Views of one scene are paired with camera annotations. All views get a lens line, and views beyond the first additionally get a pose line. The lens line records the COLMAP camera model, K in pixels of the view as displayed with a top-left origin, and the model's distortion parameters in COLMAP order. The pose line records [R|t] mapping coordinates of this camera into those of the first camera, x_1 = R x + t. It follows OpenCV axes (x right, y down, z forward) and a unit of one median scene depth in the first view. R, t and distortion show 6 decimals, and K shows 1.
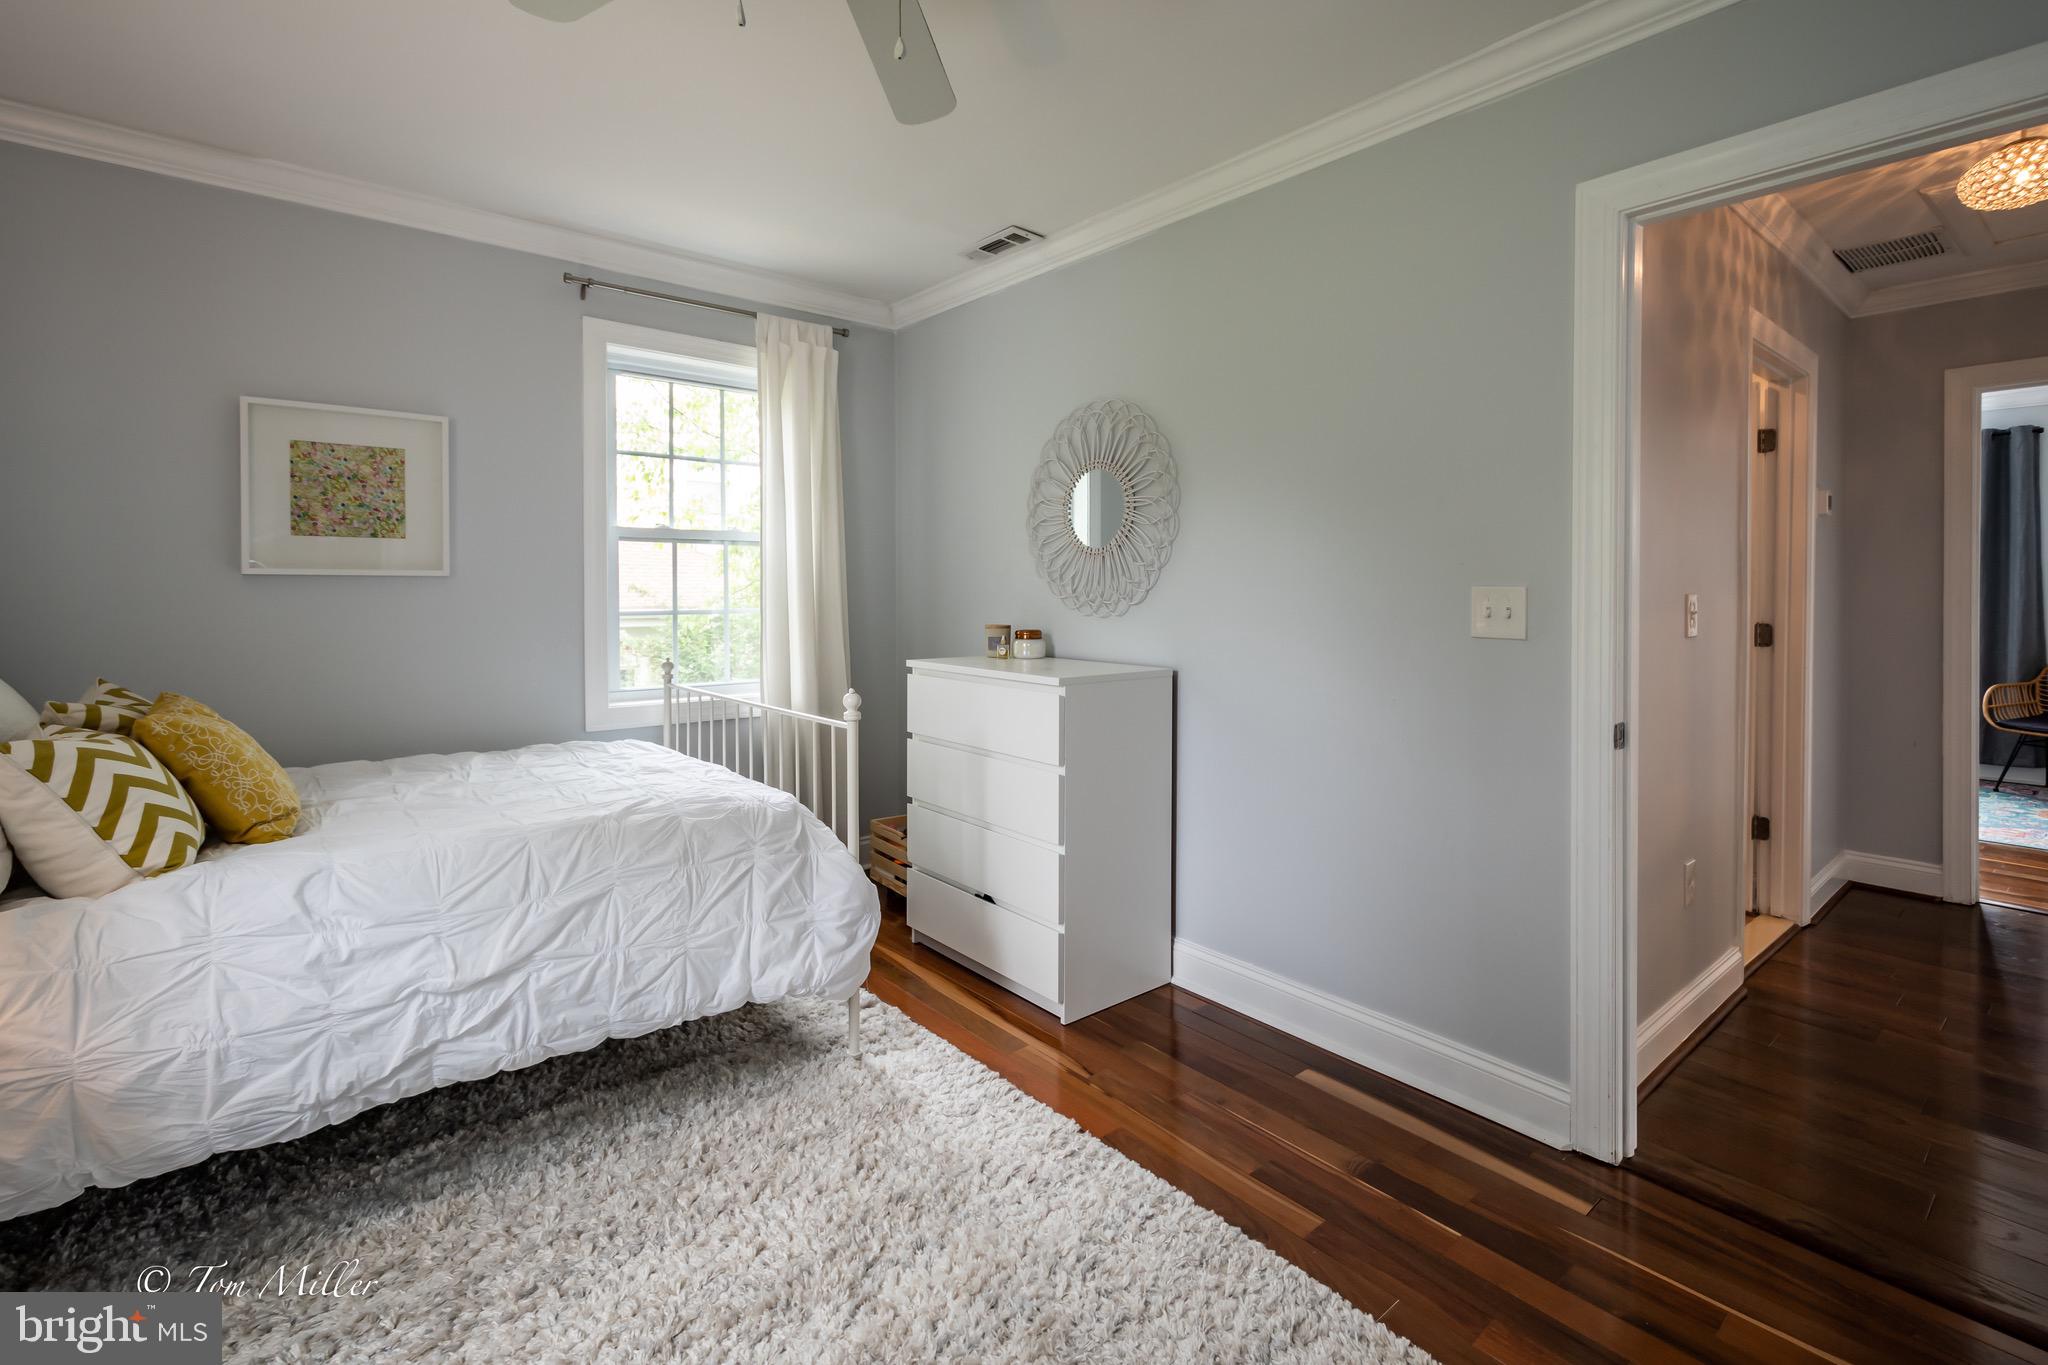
lens RADIAL K [[936.0, 0, 1028.5], [0, 936.0, 598.7], [0, 0, 1]] dist [0.000200, -0.000401]
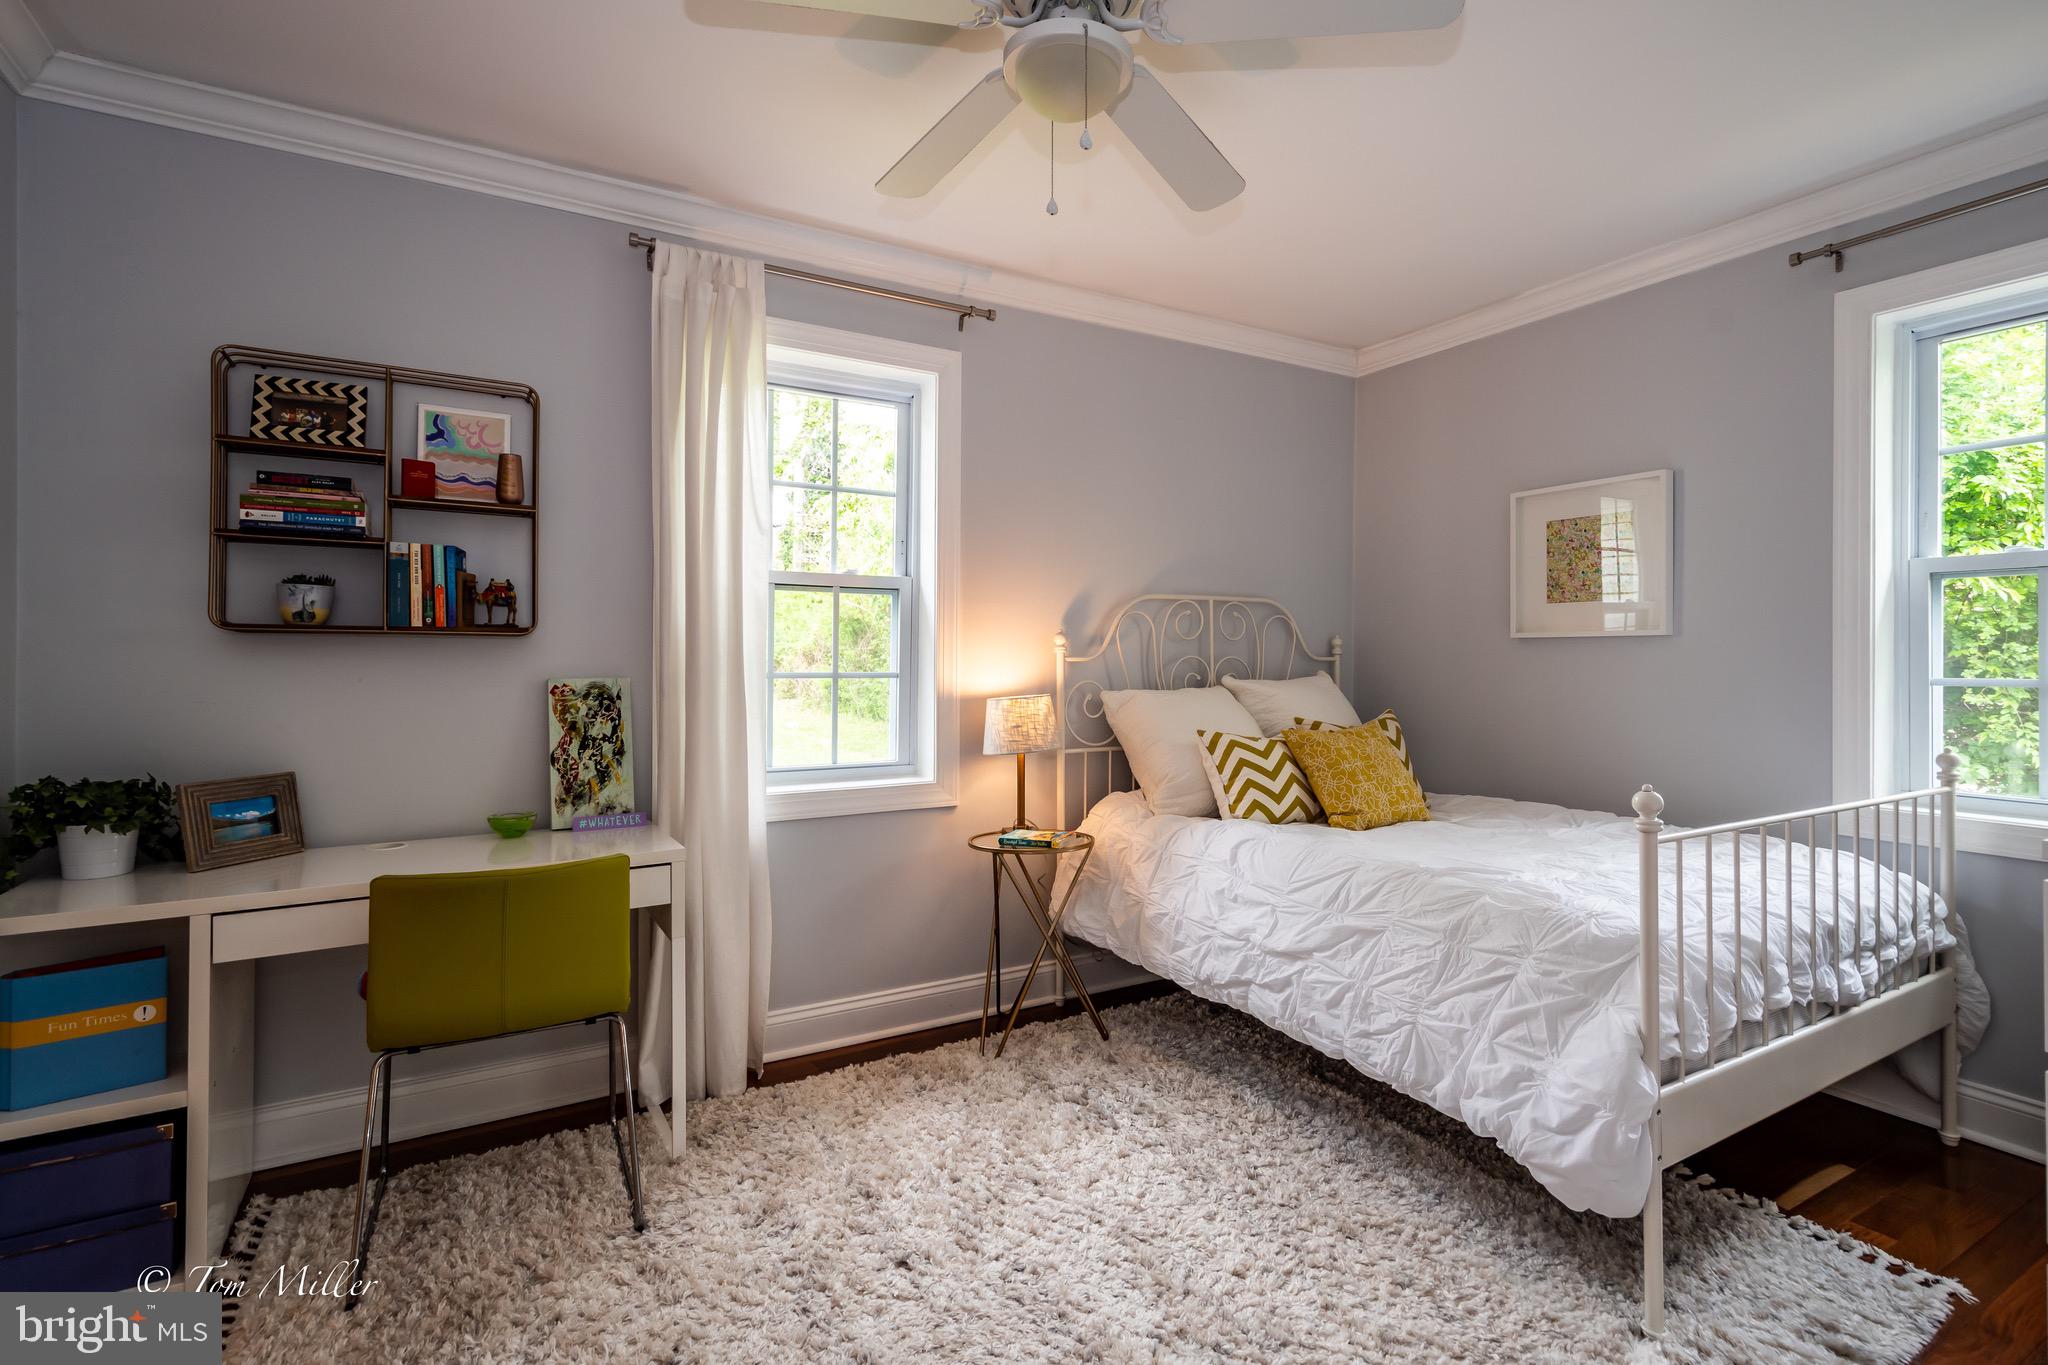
lens RADIAL K [[940.9, 0, 1026.6], [0, 940.9, 661.0], [0, 0, 1]] dist [0.000773, 0.000206]
pose [[-0.164165, 0.002300, -0.986430, 0.655834], [-0.012463, 0.999913, 0.004406, 0.009094], [0.986354, 0.013017, -0.164122, 0.775442]]
